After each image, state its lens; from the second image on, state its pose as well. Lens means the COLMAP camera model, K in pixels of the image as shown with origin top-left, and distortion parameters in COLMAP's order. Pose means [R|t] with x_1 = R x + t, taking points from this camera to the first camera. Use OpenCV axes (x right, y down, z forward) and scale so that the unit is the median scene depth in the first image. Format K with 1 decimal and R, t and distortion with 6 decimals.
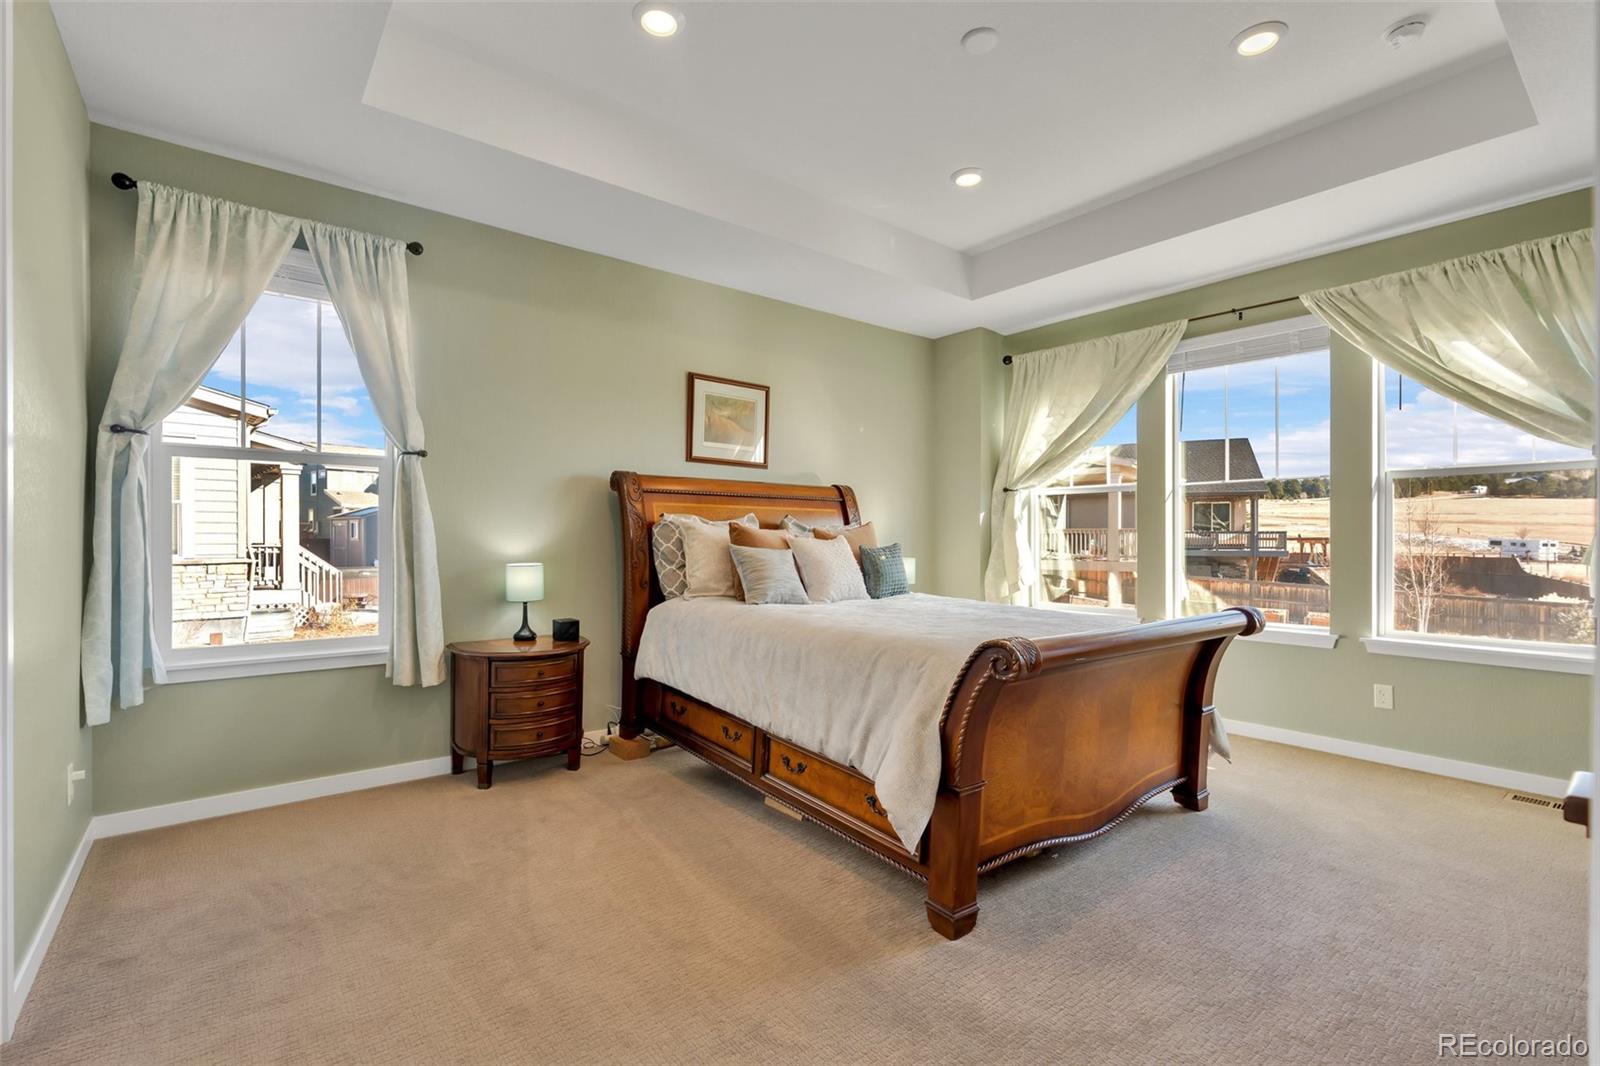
lens RADIAL K [[722.8, 0, 799.4], [0, 722.8, 541.9], [0, 0, 1]] dist [-0.010622, 0.002242]
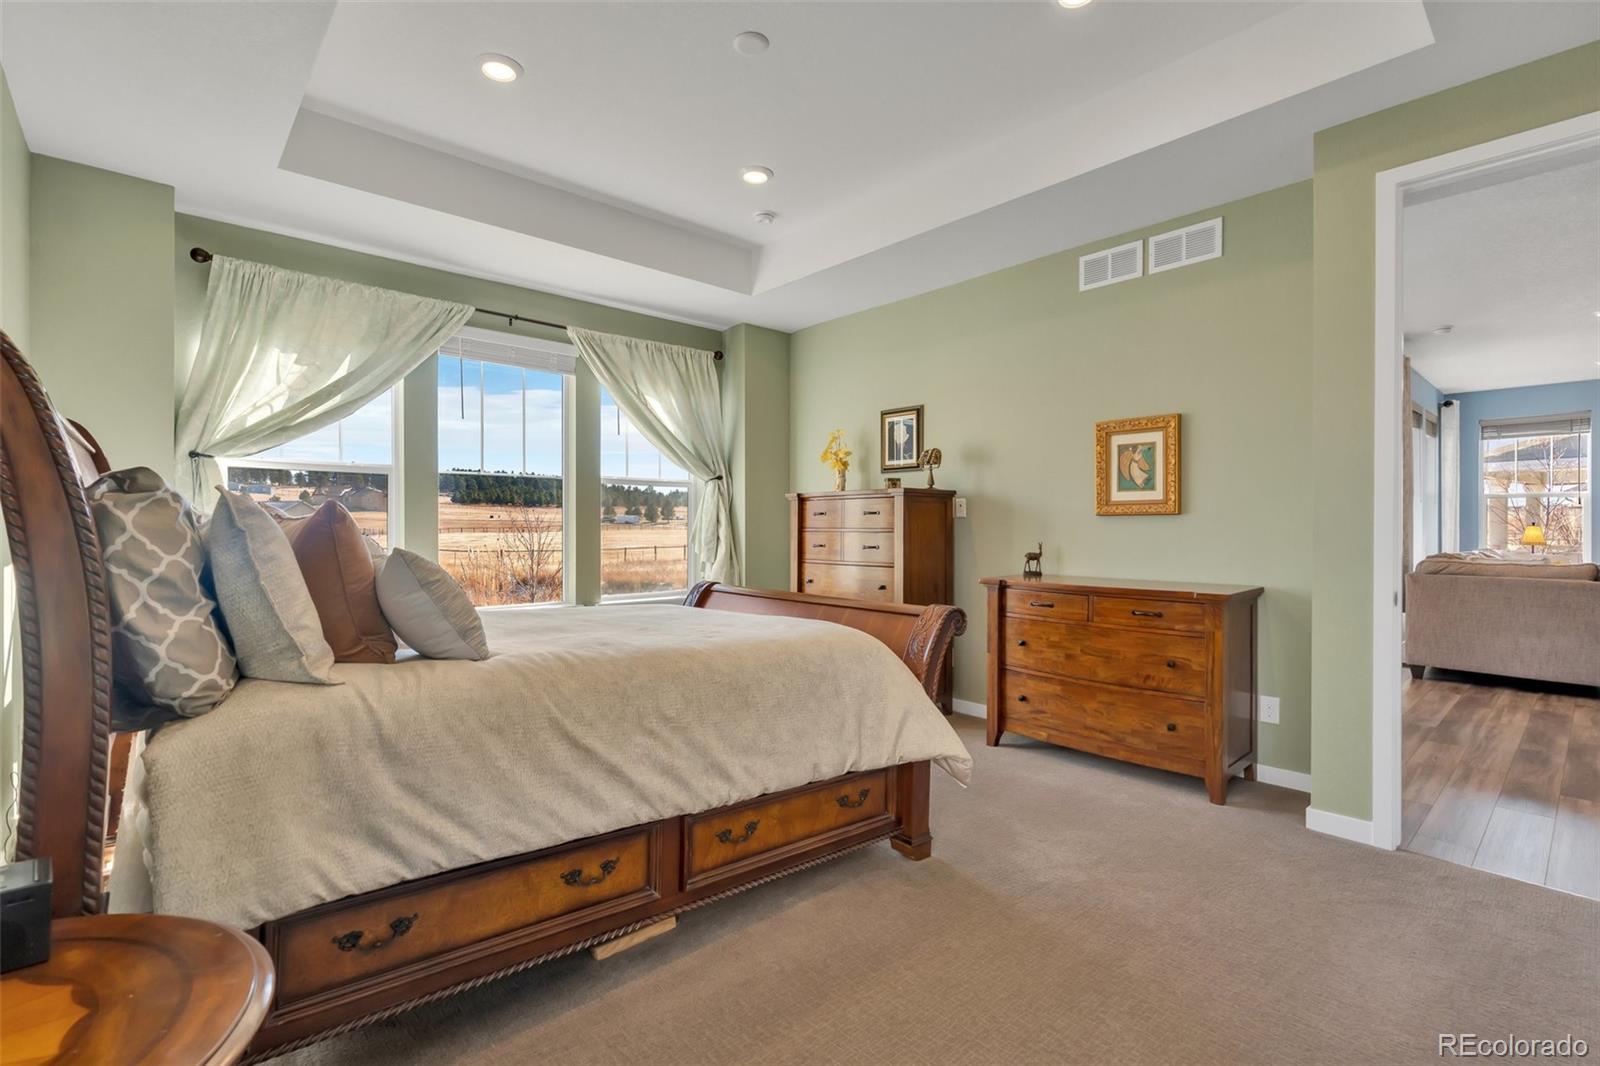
lens RADIAL K [[722.8, 0, 802.2], [0, 722.8, 532.5], [0, 0, 1]] dist [-0.010622, 0.002242]
pose [[-0.053077, -0.012953, 0.998506, -0.581393], [0.002634, 0.999911, 0.013111, -0.014141], [-0.998587, 0.003326, -0.053038, 0.733741]]
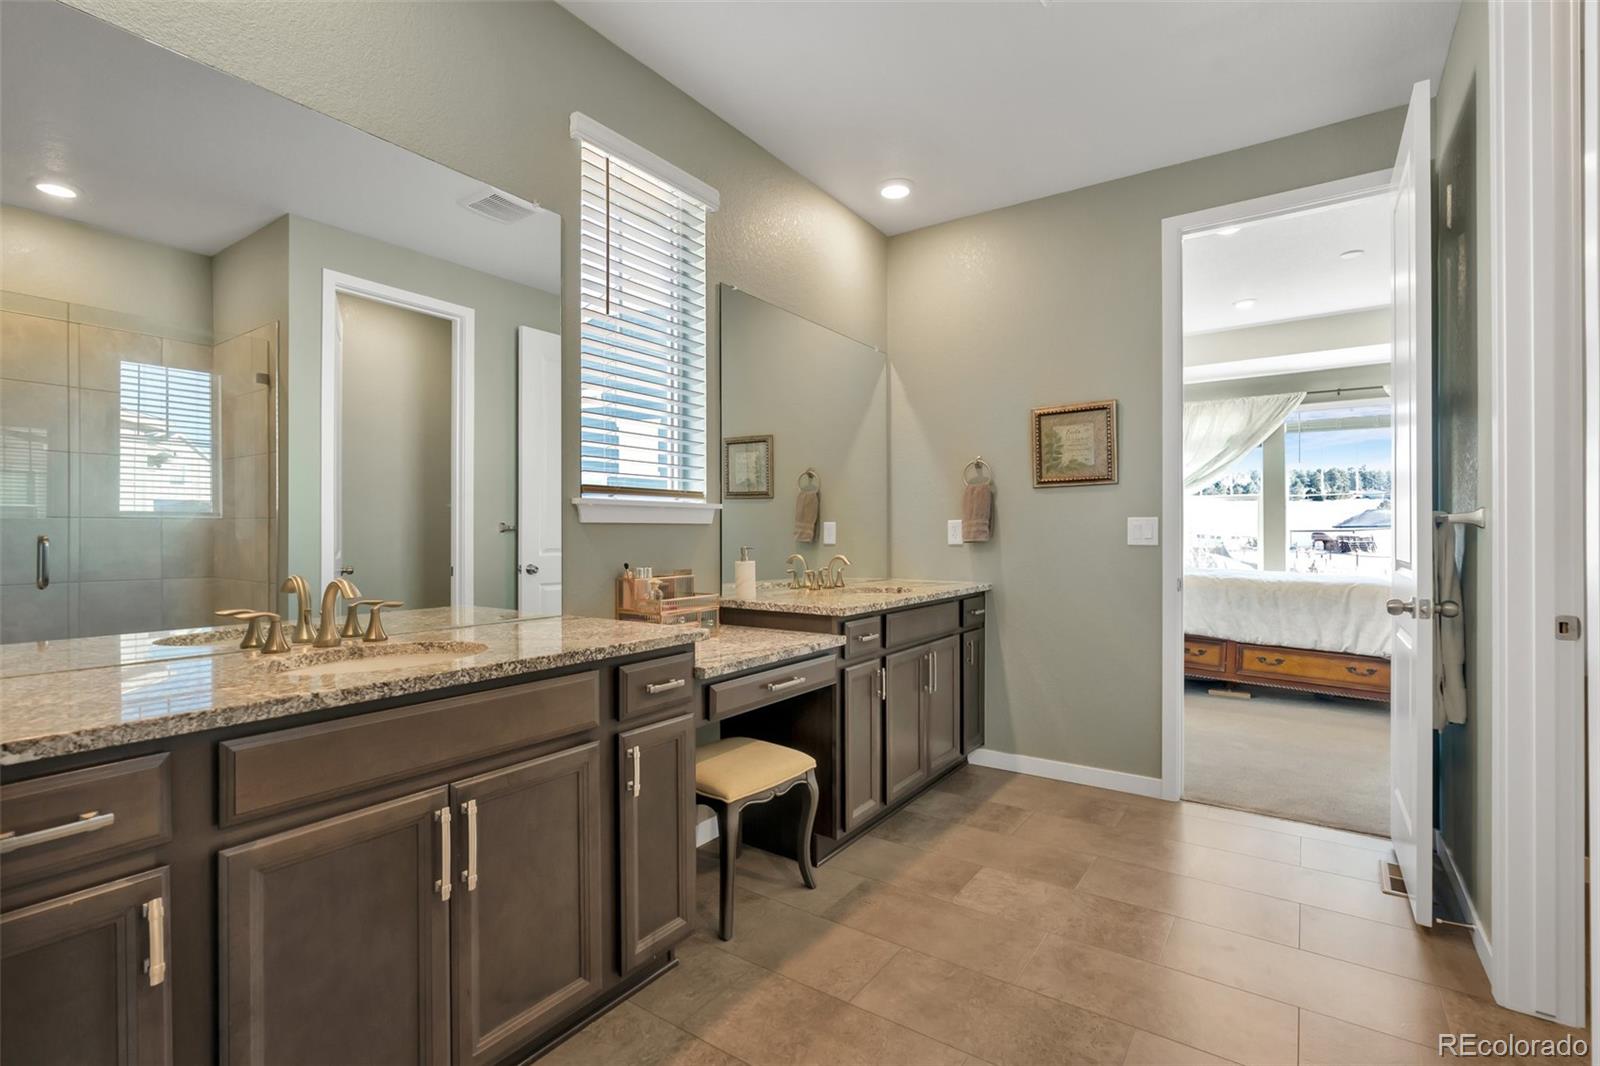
lens RADIAL K [[722.8, 0, 791.0], [0, 722.8, 544.3], [0, 0, 1]] dist [-0.010622, 0.002242]
pose [[0.962589, -0.011885, 0.270707, -1.206095], [0.008378, 0.999865, 0.014107, -0.005633], [-0.270838, -0.011311, 0.962559, -0.274183]]
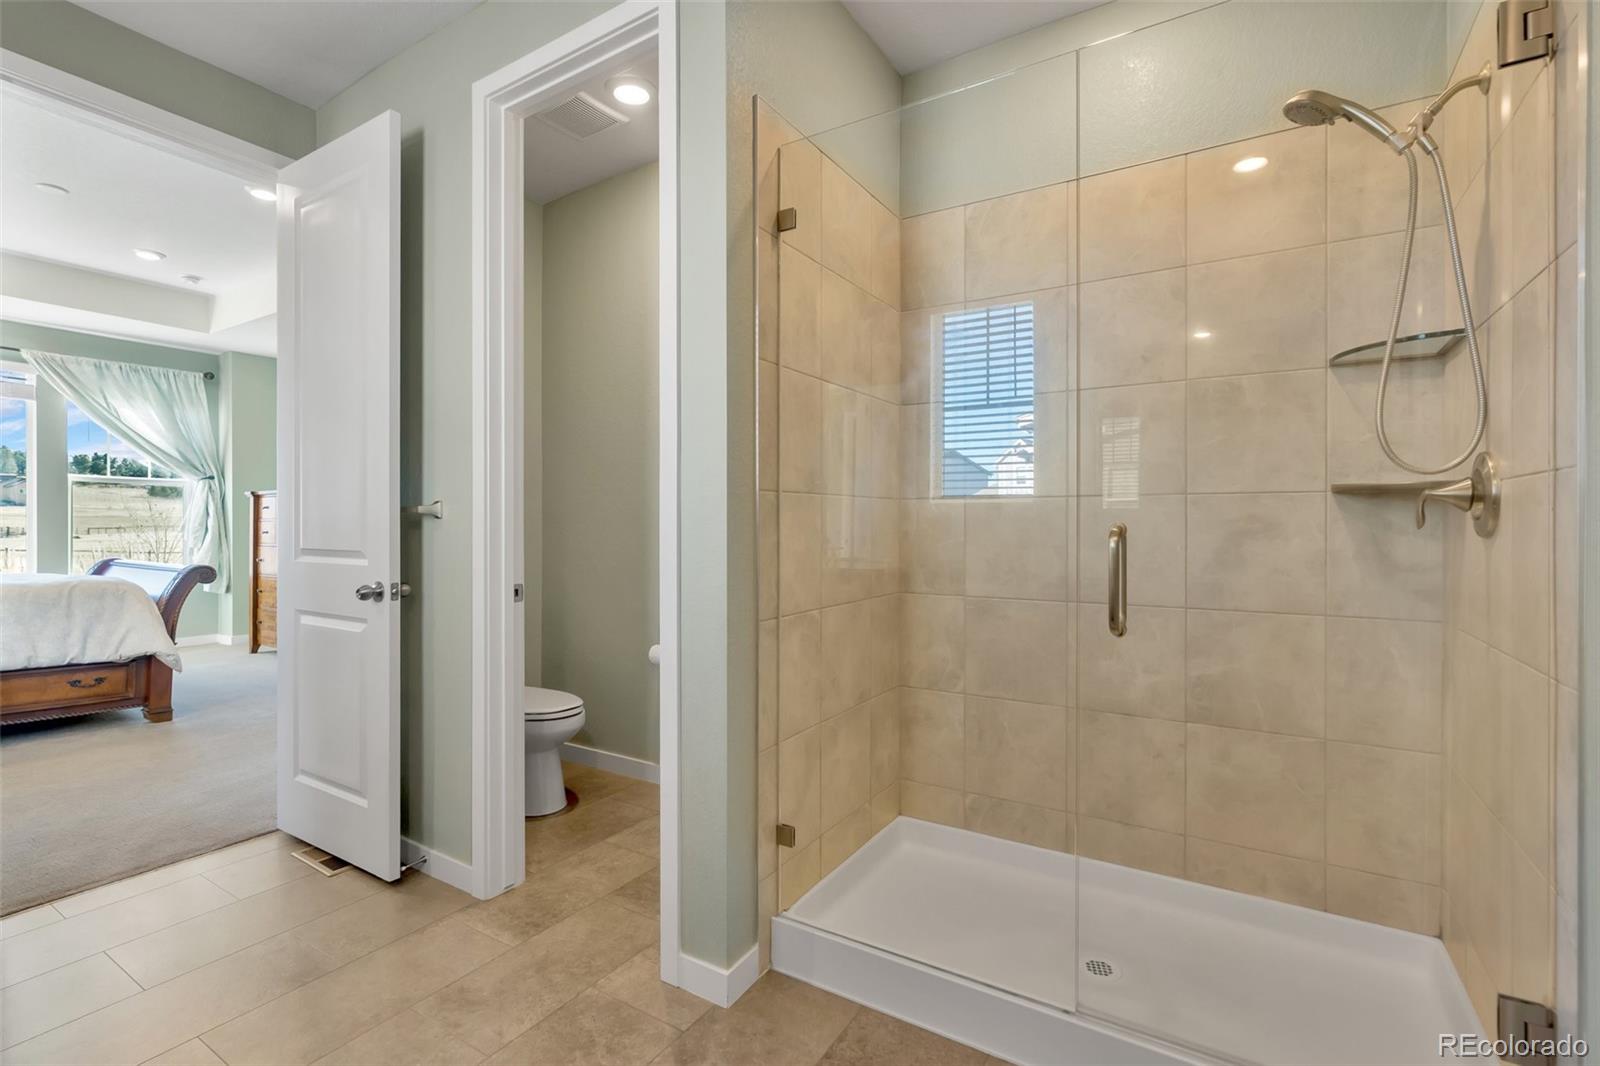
lens RADIAL K [[722.8, 0, 795.2], [0, 722.8, 532.2], [0, 0, 1]] dist [-0.010622, 0.002242]
pose [[-0.327193, -0.015005, 0.944839, -1.273314], [-0.004085, 0.999887, 0.014465, -0.003880], [-0.944949, 0.000873, -0.327217, 0.005689]]
